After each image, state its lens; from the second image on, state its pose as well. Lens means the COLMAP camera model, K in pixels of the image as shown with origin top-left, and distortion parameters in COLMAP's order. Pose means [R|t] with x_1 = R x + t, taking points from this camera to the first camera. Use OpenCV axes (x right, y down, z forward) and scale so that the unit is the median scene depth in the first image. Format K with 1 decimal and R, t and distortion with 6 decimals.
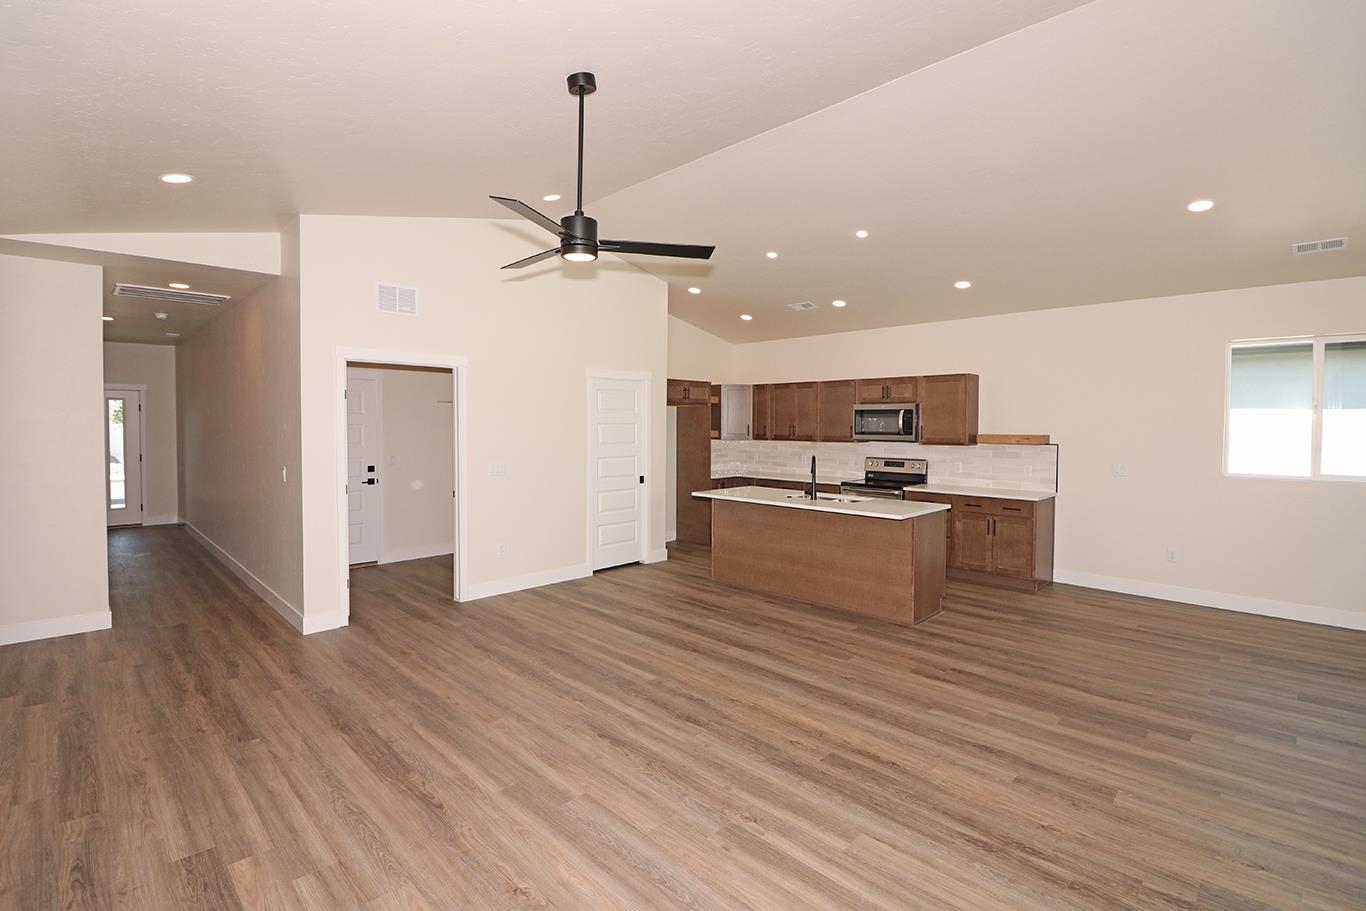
lens RADIAL K [[634.3, 0, 678.2], [0, 634.3, 444.0], [0, 0, 1]] dist [0.000882, -0.012266]
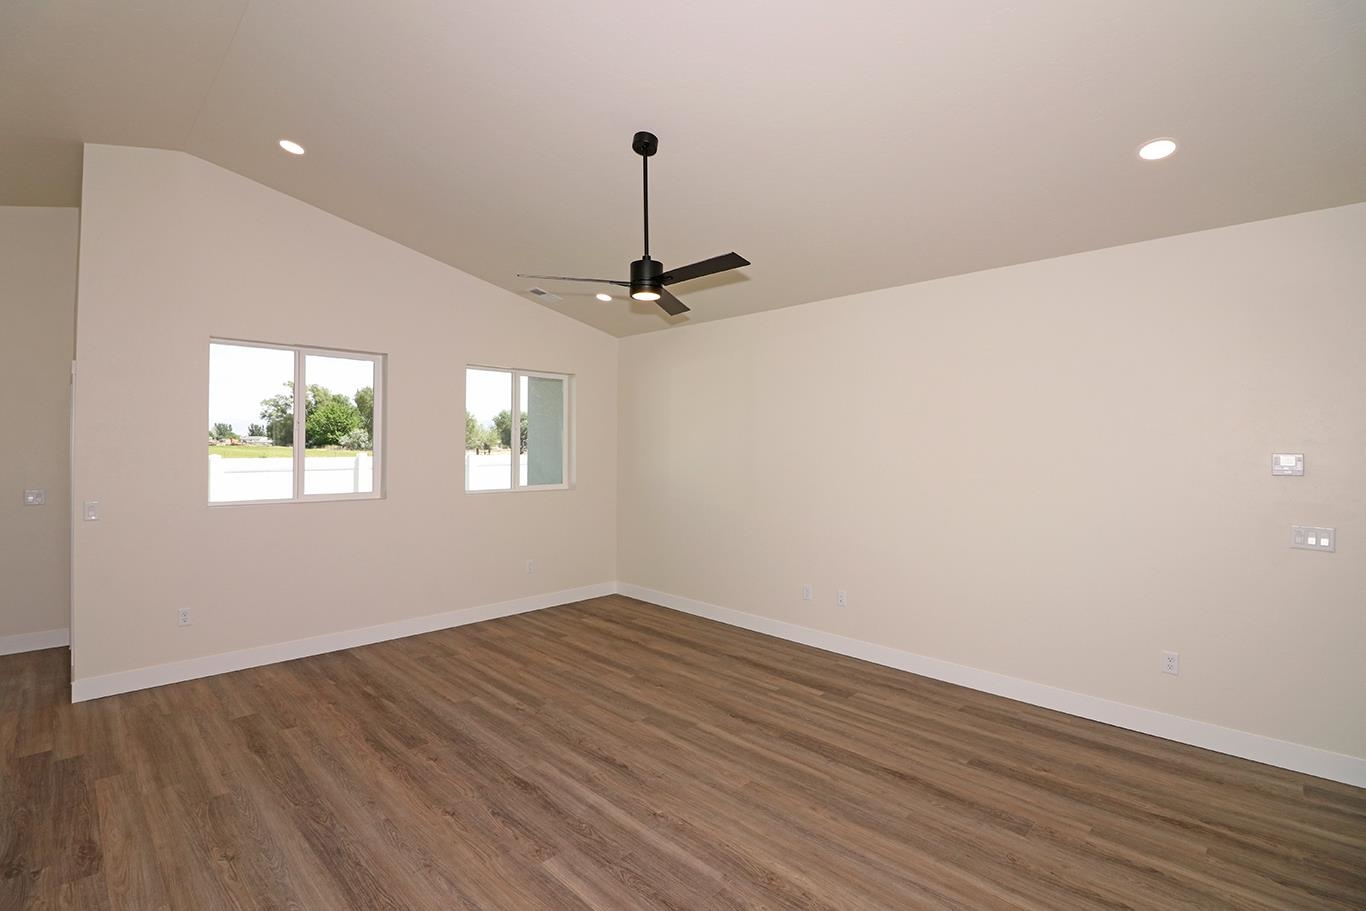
lens RADIAL K [[634.3, 0, 678.2], [0, 634.3, 444.0], [0, 0, 1]] dist [0.000882, -0.012266]
pose [[-0.999934, -0.011023, -0.003169, -0.102200], [-0.011105, 0.999569, 0.027181, -0.033052], [0.002868, 0.027215, -0.999625, 1.025719]]
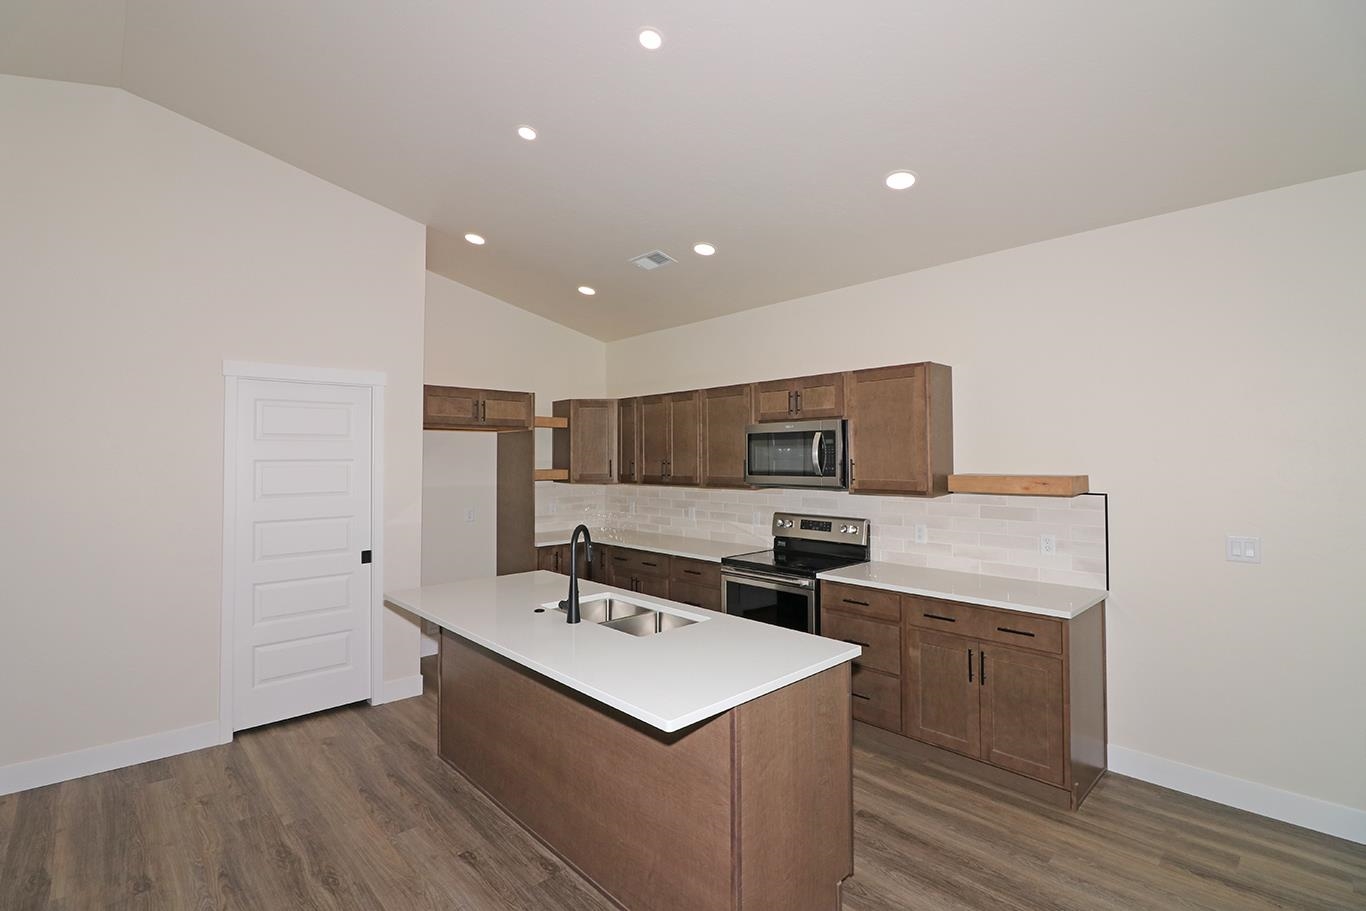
lens RADIAL K [[634.3, 0, 678.2], [0, 634.3, 444.0], [0, 0, 1]] dist [0.000882, -0.012266]
pose [[0.999503, -0.007748, -0.030544, 0.281801], [0.005964, 0.998296, -0.058053, -0.012454], [0.030942, 0.057842, 0.997846, 0.497405]]
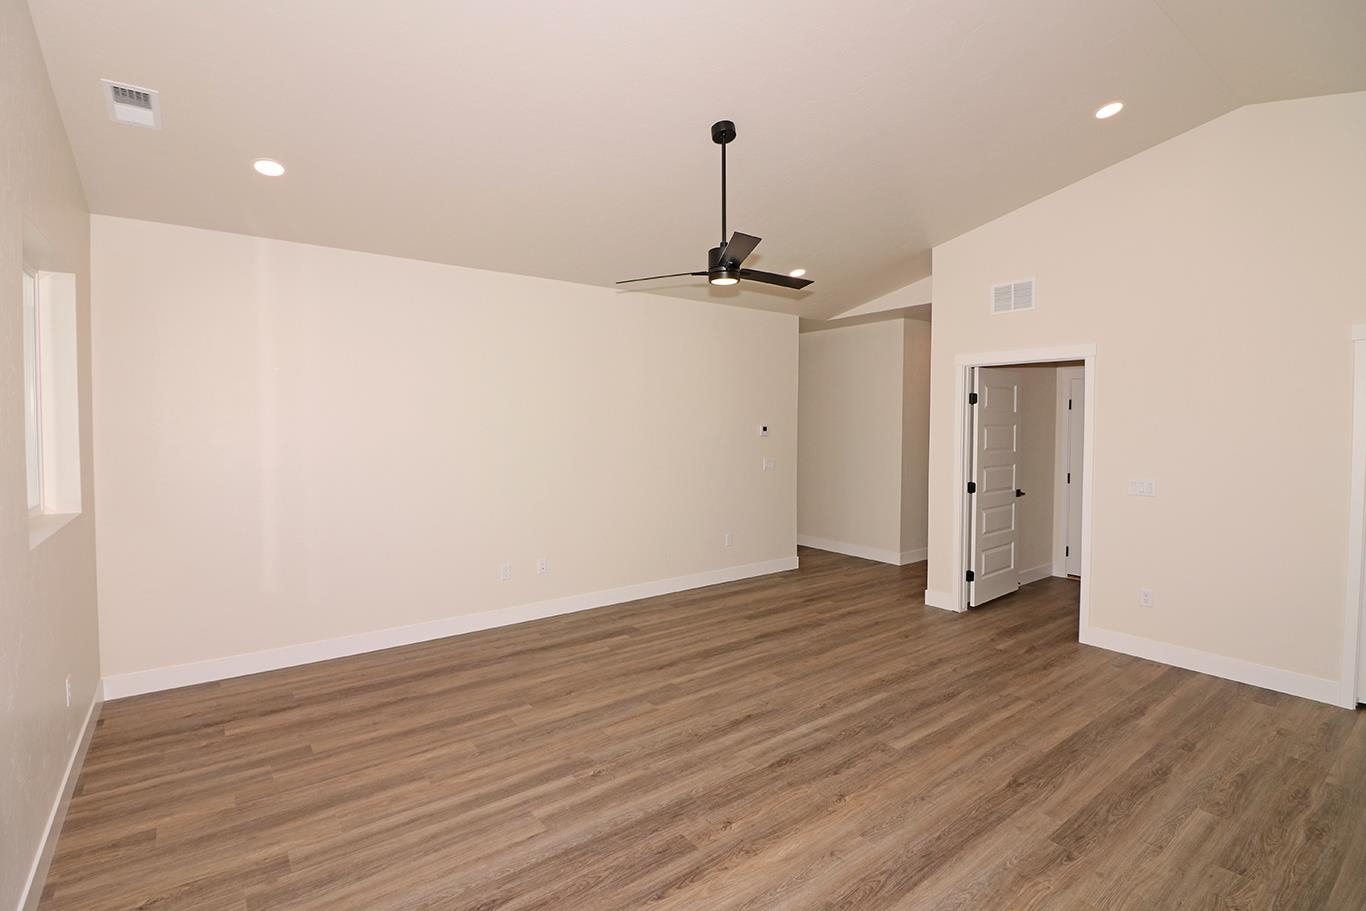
lens RADIAL K [[634.3, 0, 678.2], [0, 634.3, 444.0], [0, 0, 1]] dist [0.000882, -0.012266]
pose [[-0.139553, 0.027287, -0.989839, 0.500634], [-0.034490, 0.998880, 0.032399, -0.018641], [0.989614, 0.038661, -0.138455, 0.529146]]
